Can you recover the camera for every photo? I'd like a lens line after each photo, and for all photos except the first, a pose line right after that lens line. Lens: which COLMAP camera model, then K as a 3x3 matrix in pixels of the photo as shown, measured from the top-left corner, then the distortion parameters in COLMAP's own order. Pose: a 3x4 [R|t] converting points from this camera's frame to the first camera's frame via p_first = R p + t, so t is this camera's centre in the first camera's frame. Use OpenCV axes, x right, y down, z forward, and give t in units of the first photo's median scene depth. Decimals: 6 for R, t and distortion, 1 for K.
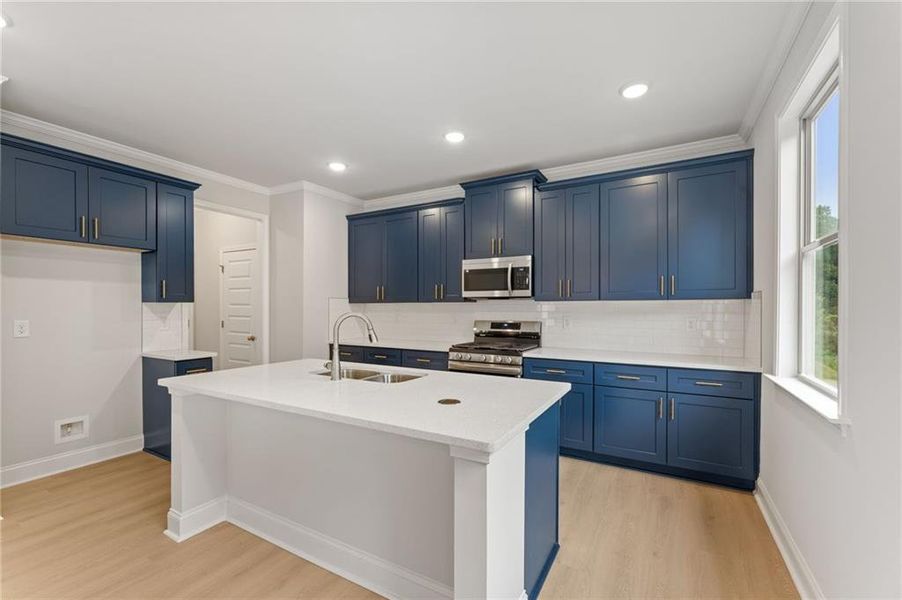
lens RADIAL K [[380.9, 0, 451.0], [0, 380.9, 300.0], [0, 0, 1]] dist [0.002465, -0.000051]
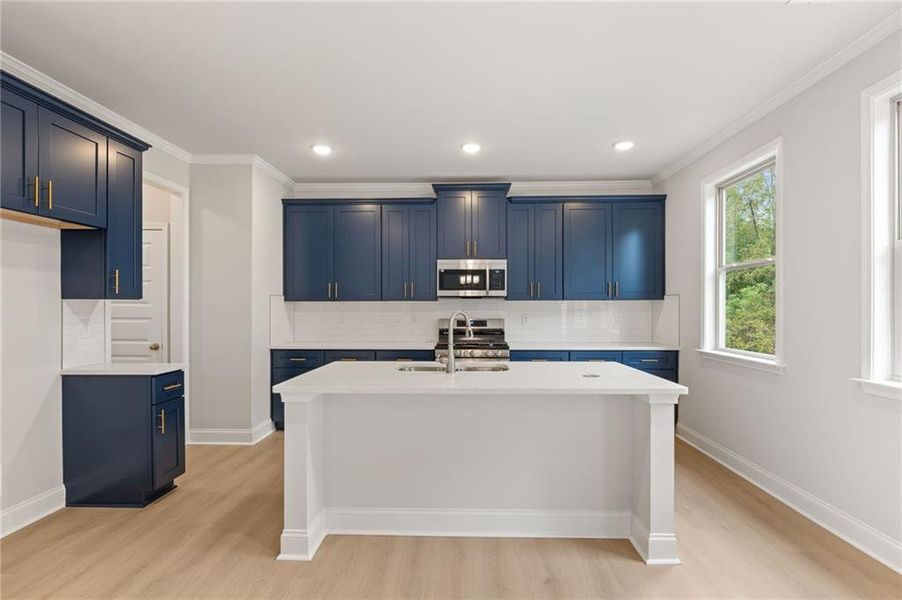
lens RADIAL K [[427.7, 0, 451.0], [0, 427.7, 300.0], [0, 0, 1]] dist [-0.000088, 0.000089]
pose [[0.885345, 0.006427, 0.464890, -0.536621], [-0.007375, 0.999973, 0.000222, 0.002808], [-0.464876, -0.003625, 0.885369, -0.040369]]
